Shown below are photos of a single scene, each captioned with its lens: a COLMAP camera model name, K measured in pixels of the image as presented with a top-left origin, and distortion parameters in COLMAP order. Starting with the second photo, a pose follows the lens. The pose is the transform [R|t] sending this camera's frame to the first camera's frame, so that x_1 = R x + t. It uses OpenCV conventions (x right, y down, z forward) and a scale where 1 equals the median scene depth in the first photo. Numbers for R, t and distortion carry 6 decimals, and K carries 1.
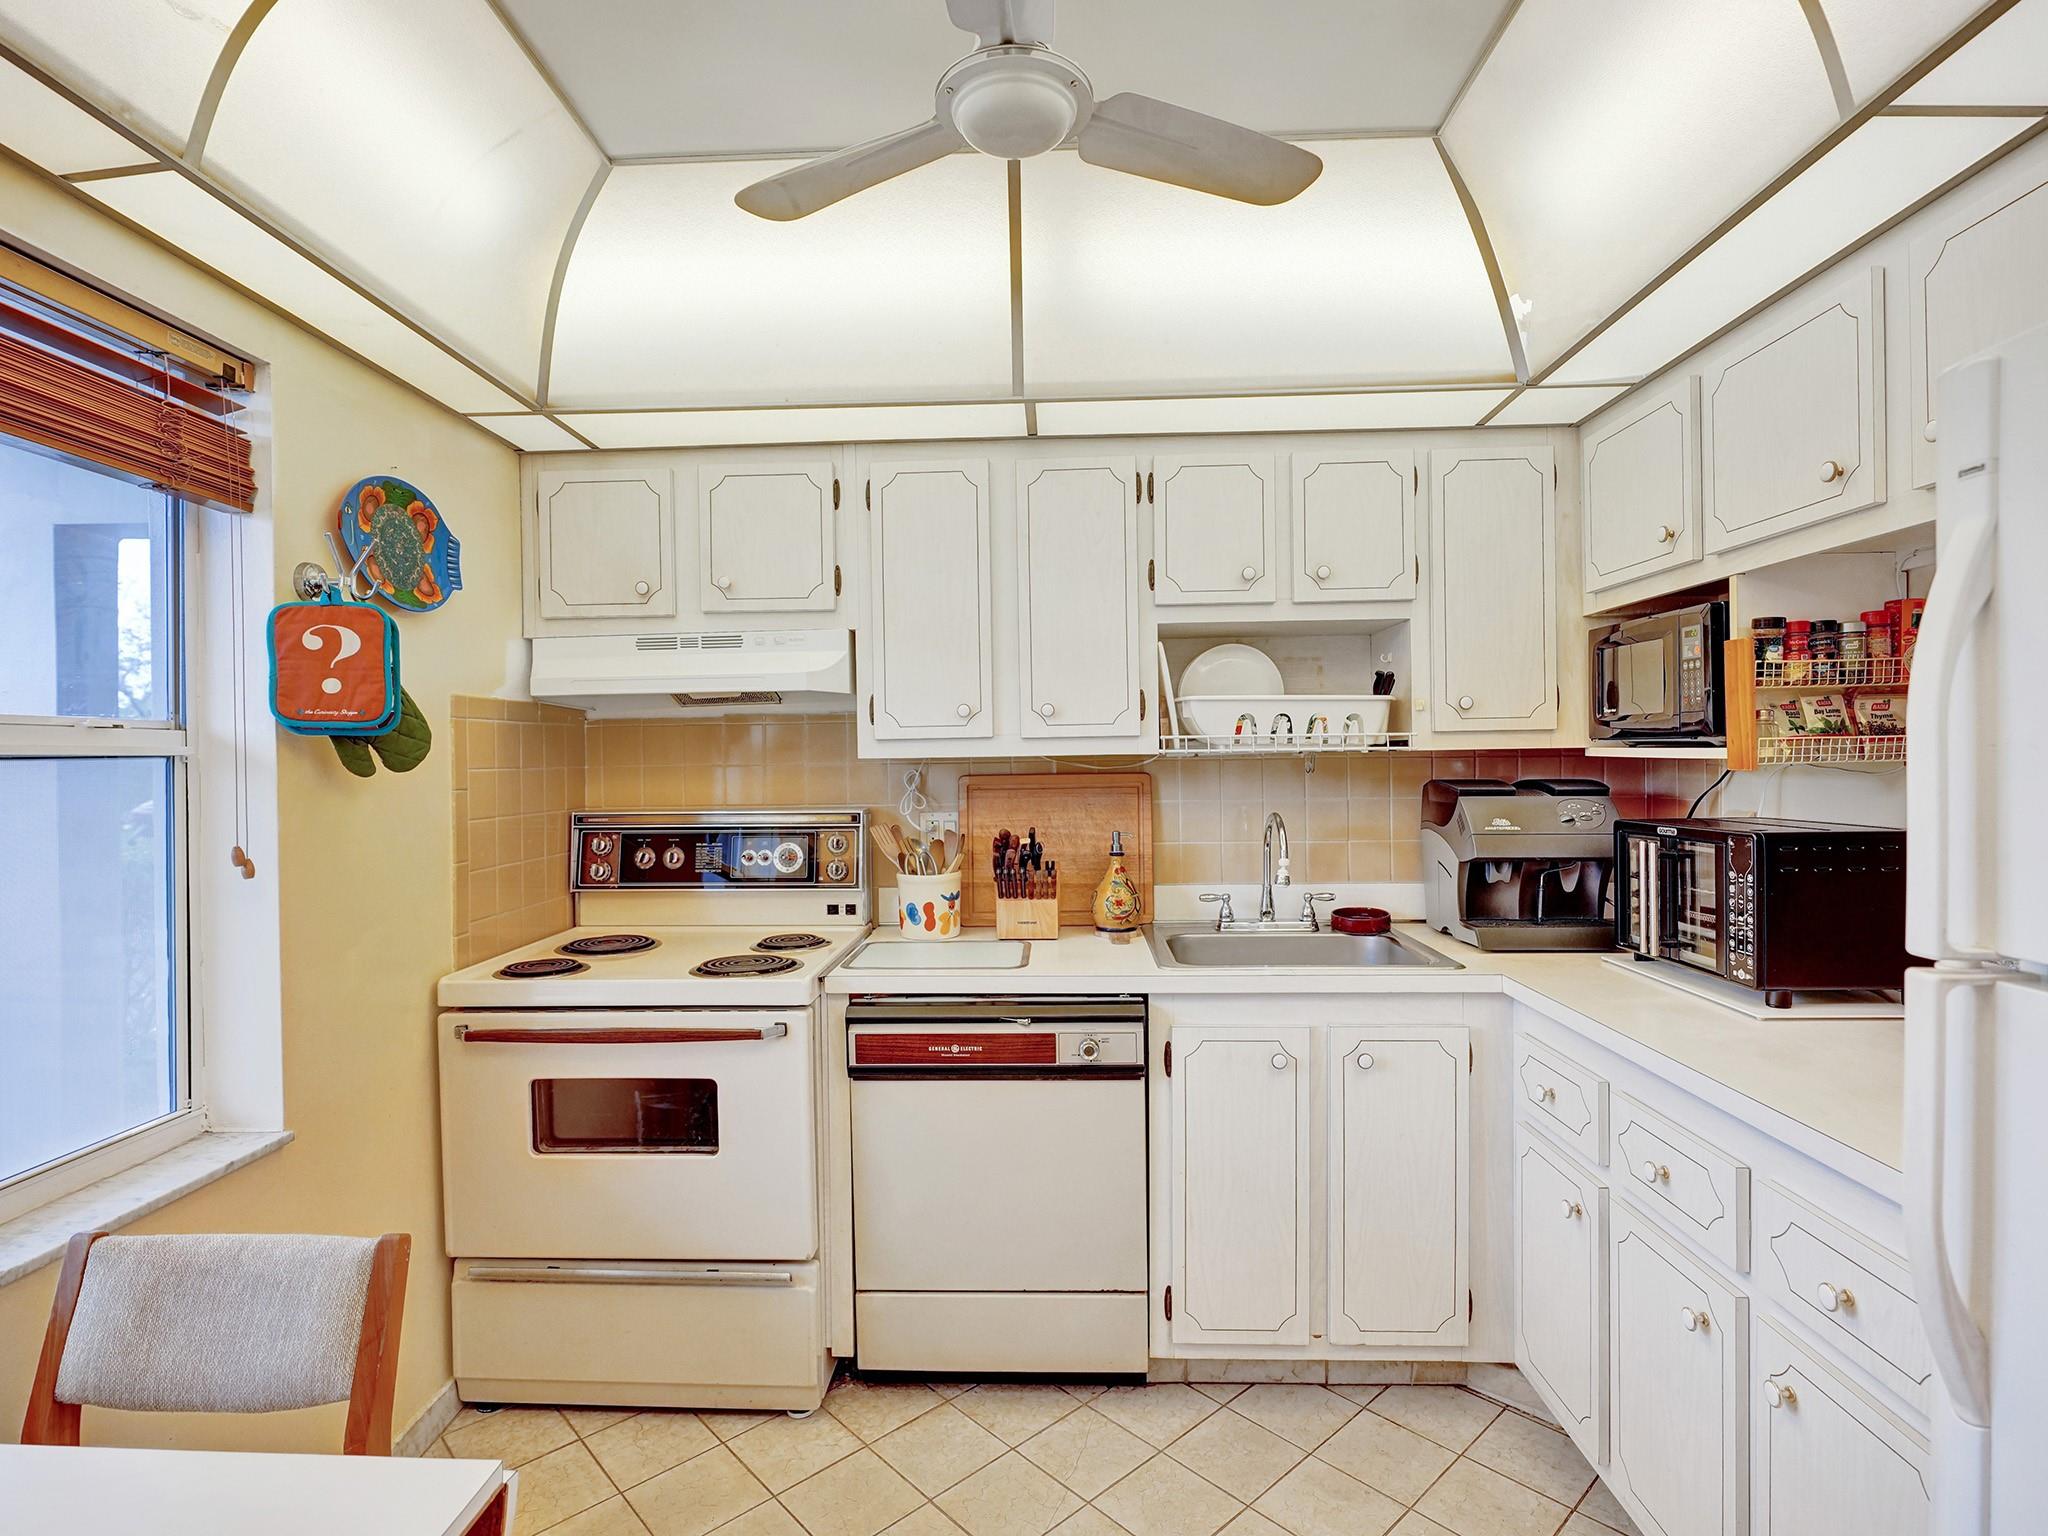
lens RADIAL K [[1032.7, 0, 1021.3], [0, 1032.7, 768.7], [0, 0, 1]] dist [-0.004273, -0.002702]
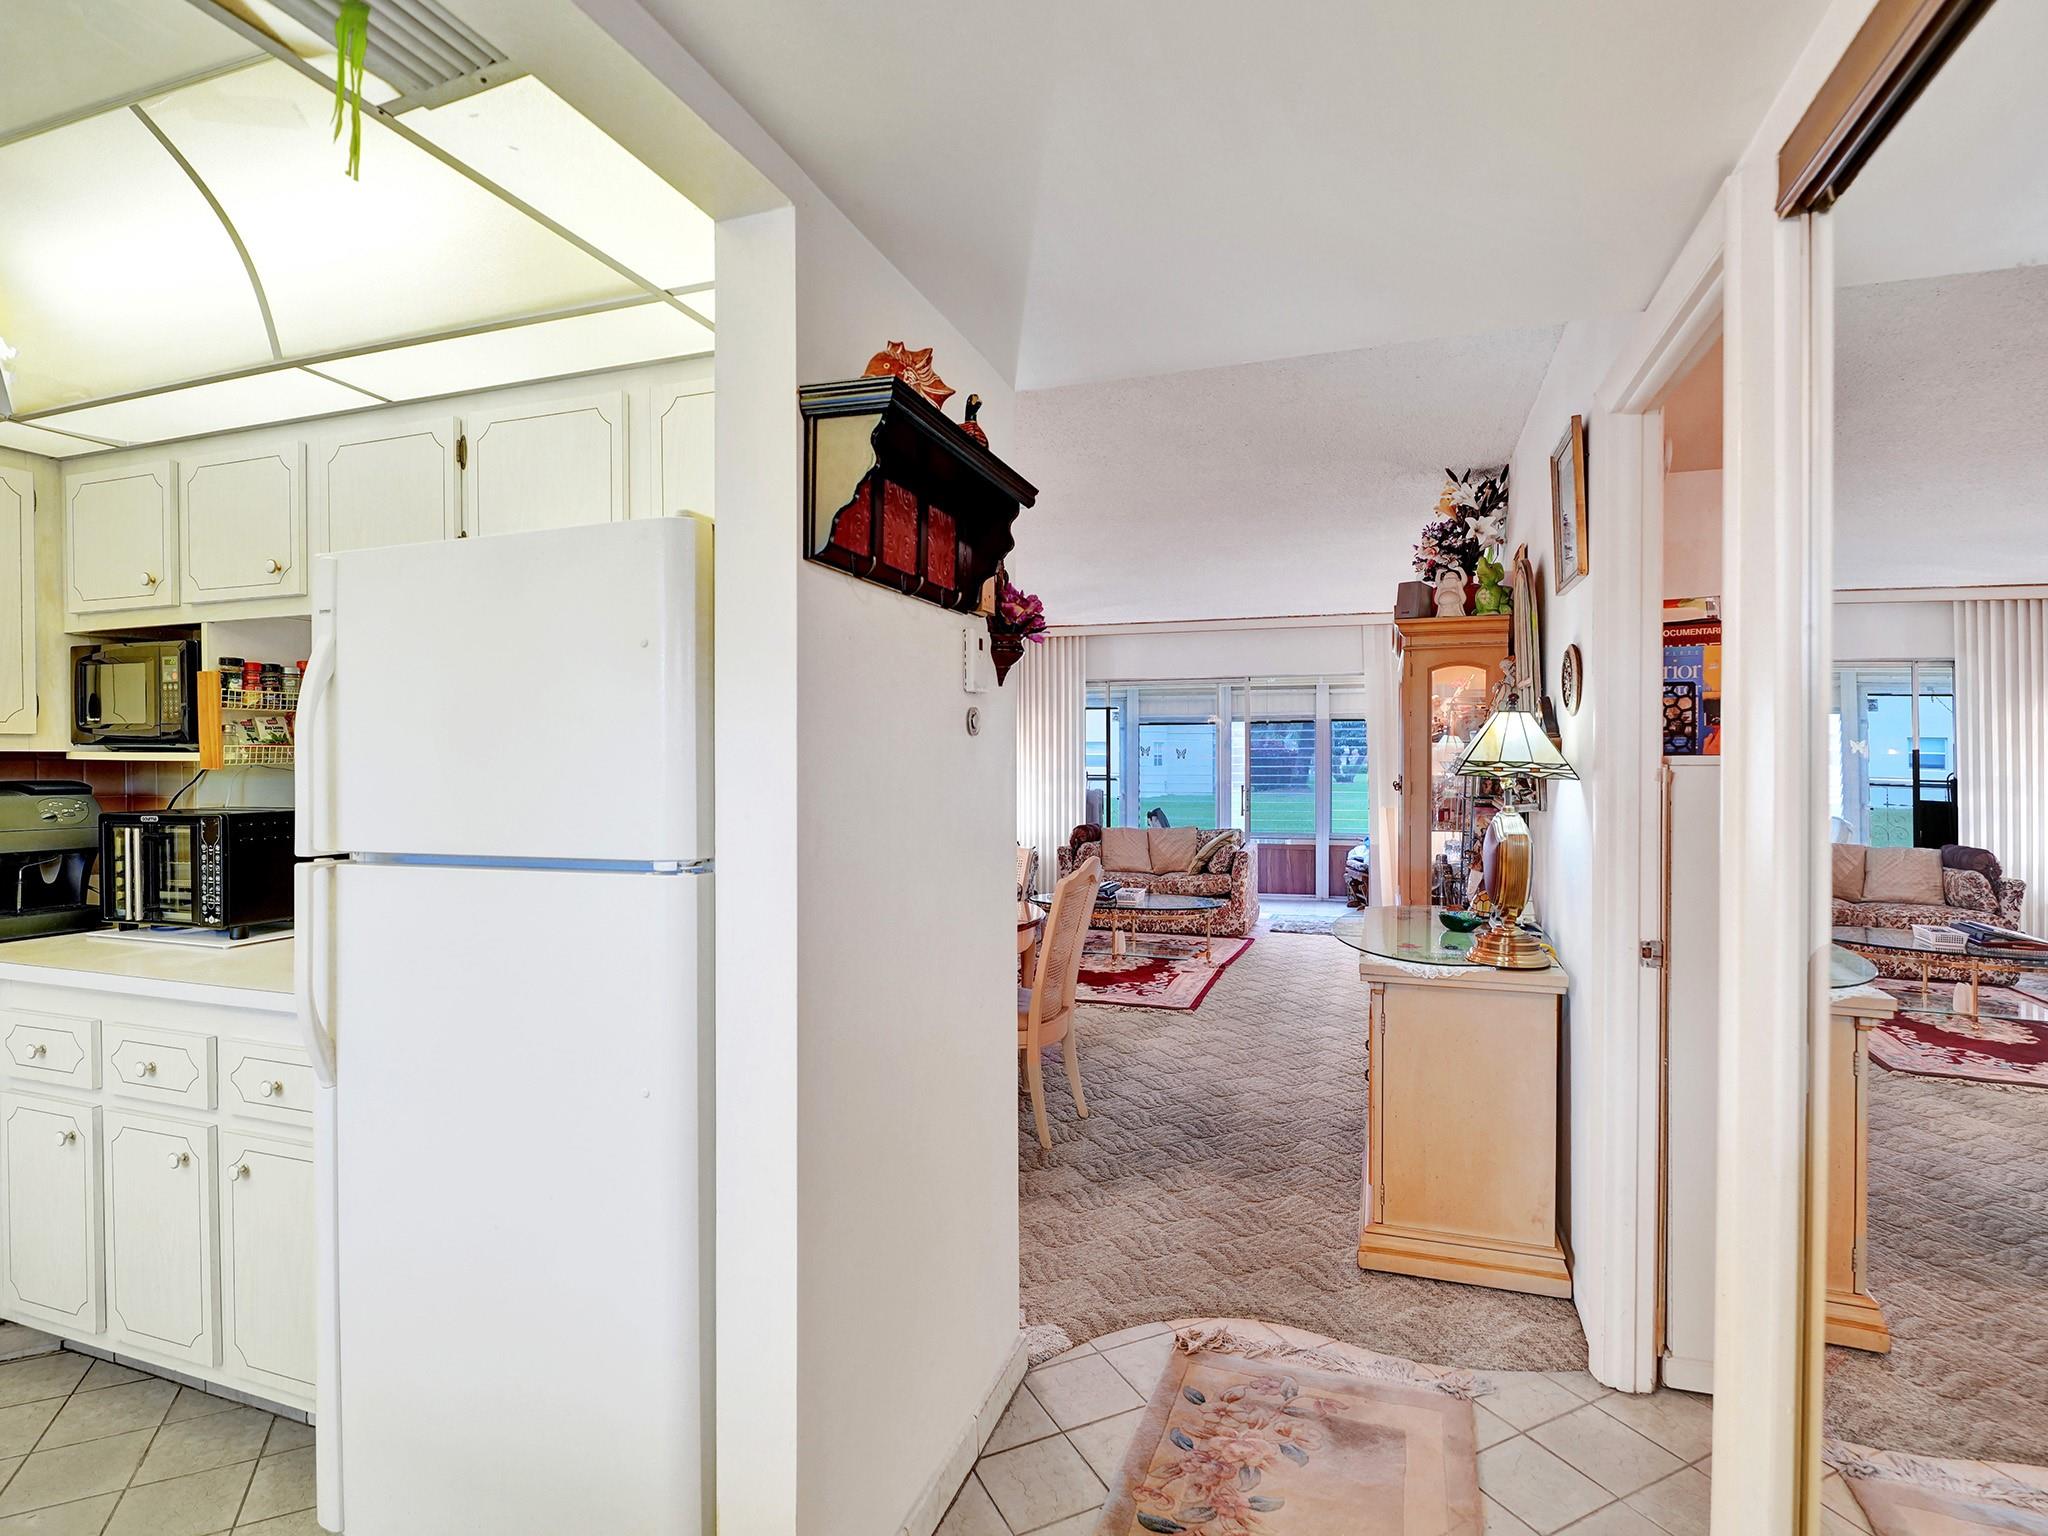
lens RADIAL K [[1032.7, 0, 1021.3], [0, 1032.7, 768.7], [0, 0, 1]] dist [-0.004273, -0.002702]
pose [[0.295782, 0.003192, 0.955250, -0.237995], [0.009344, 0.999937, -0.006235, 0.016739], [-0.955210, 0.010770, 0.295733, -0.358223]]
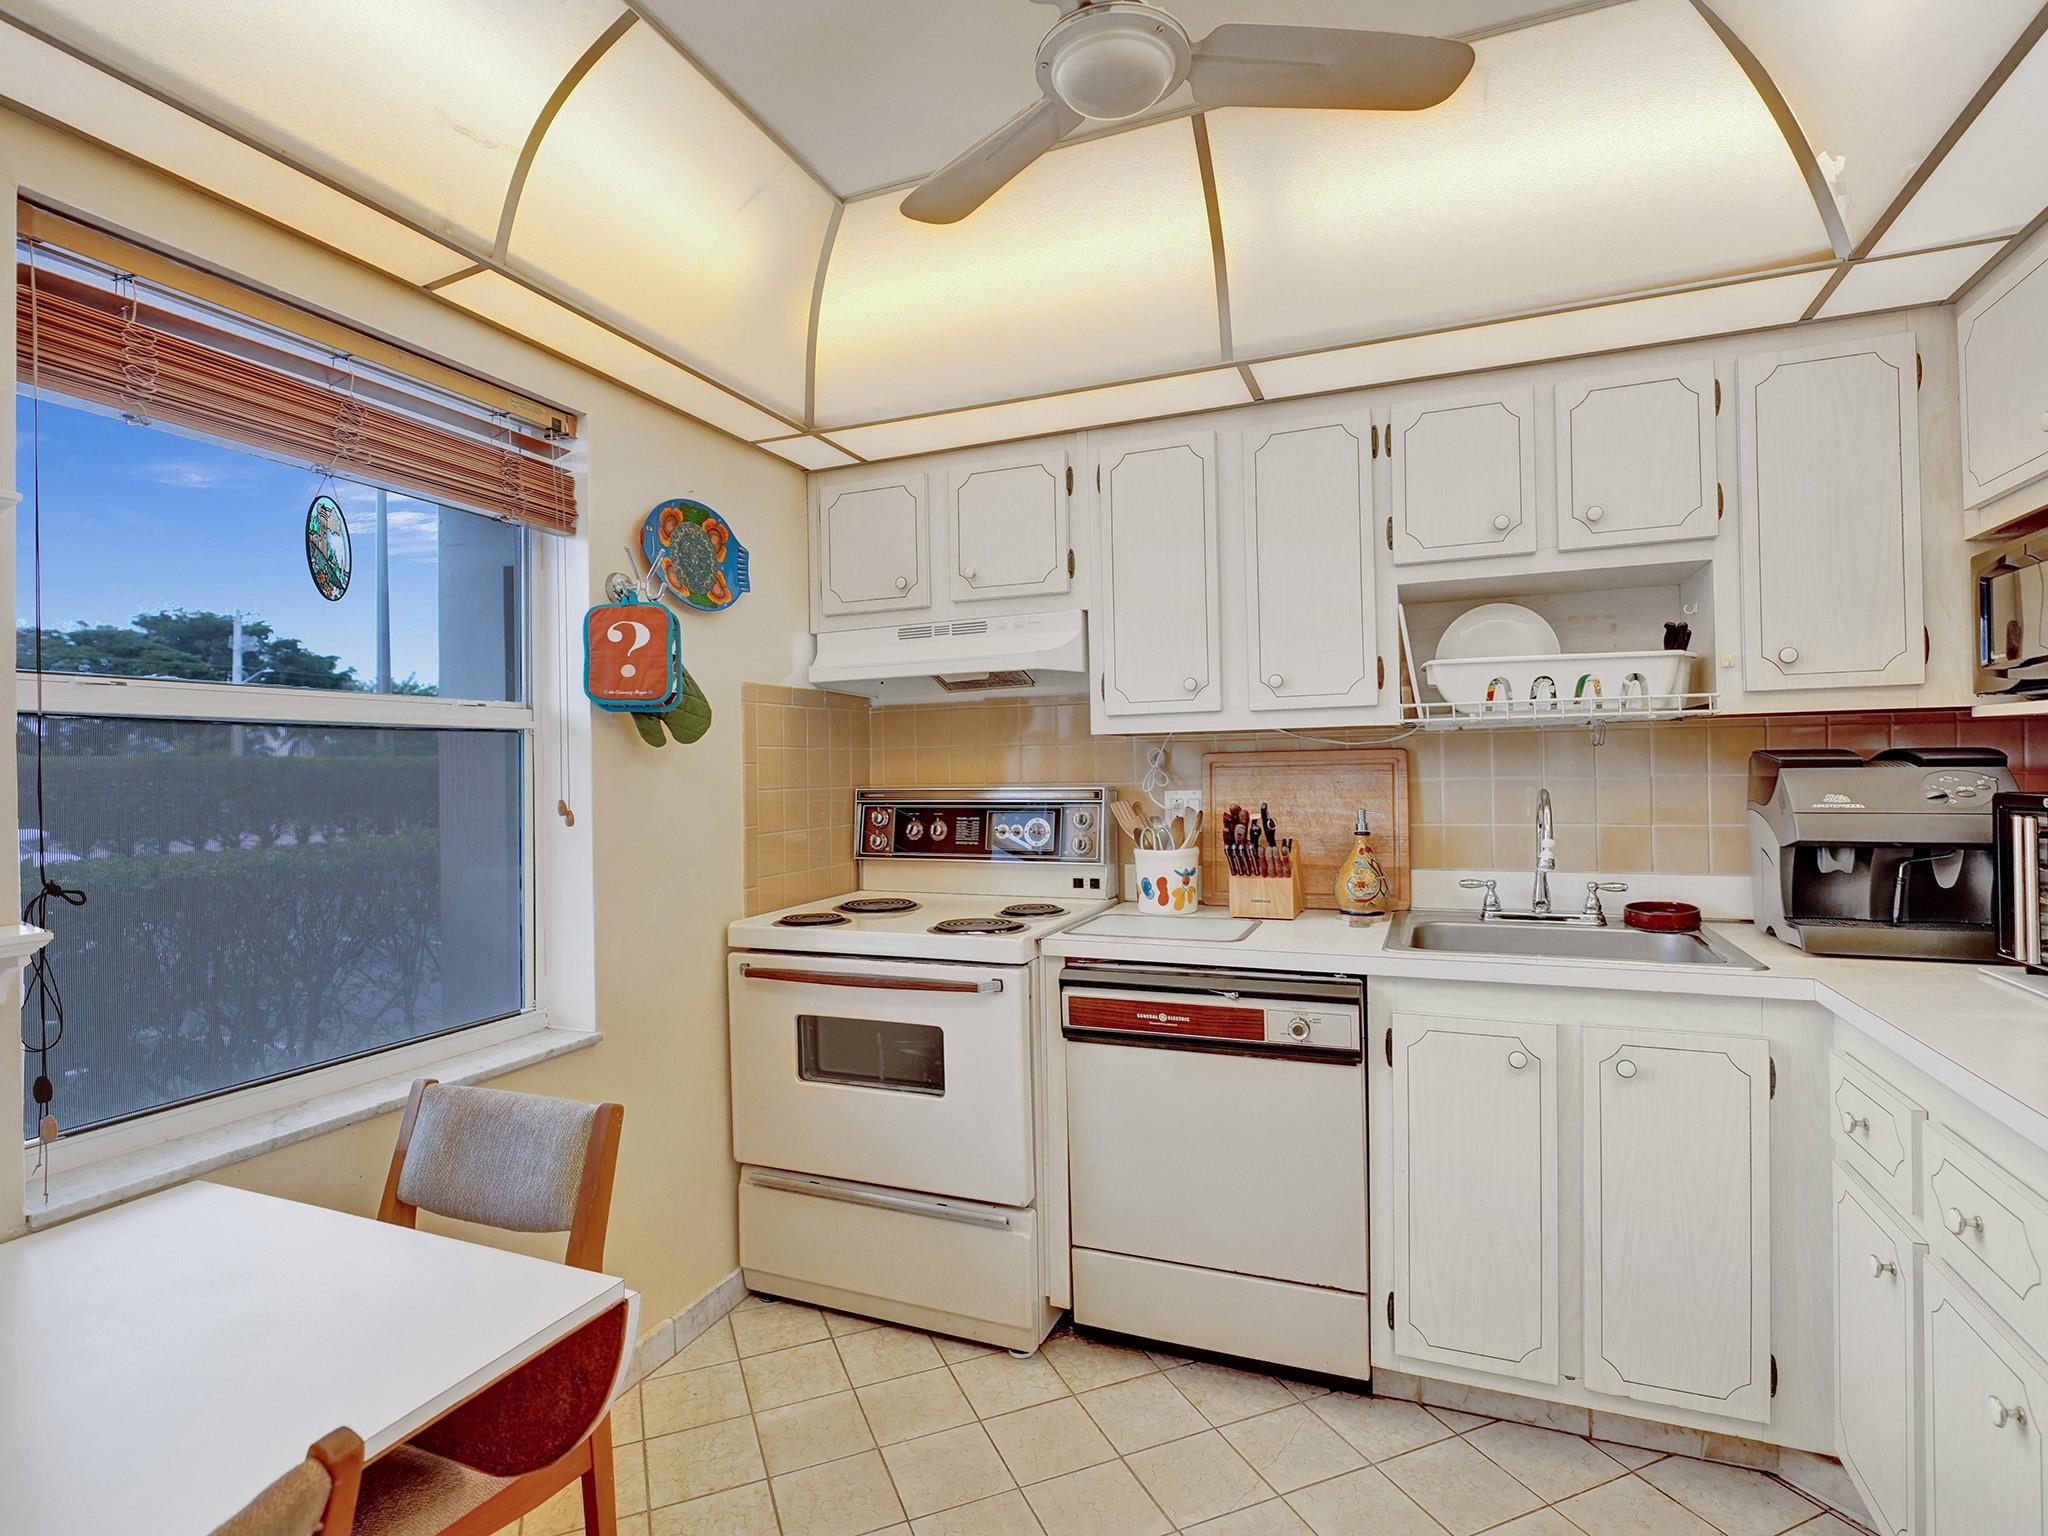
lens RADIAL K [[1032.7, 0, 1021.3], [0, 1032.7, 768.7], [0, 0, 1]] dist [-0.004273, -0.002702]
pose [[0.938017, -0.003695, -0.346569, 0.159598], [0.001526, 0.999978, -0.006529, 0.036746], [0.346586, 0.005595, 0.938002, 0.010460]]
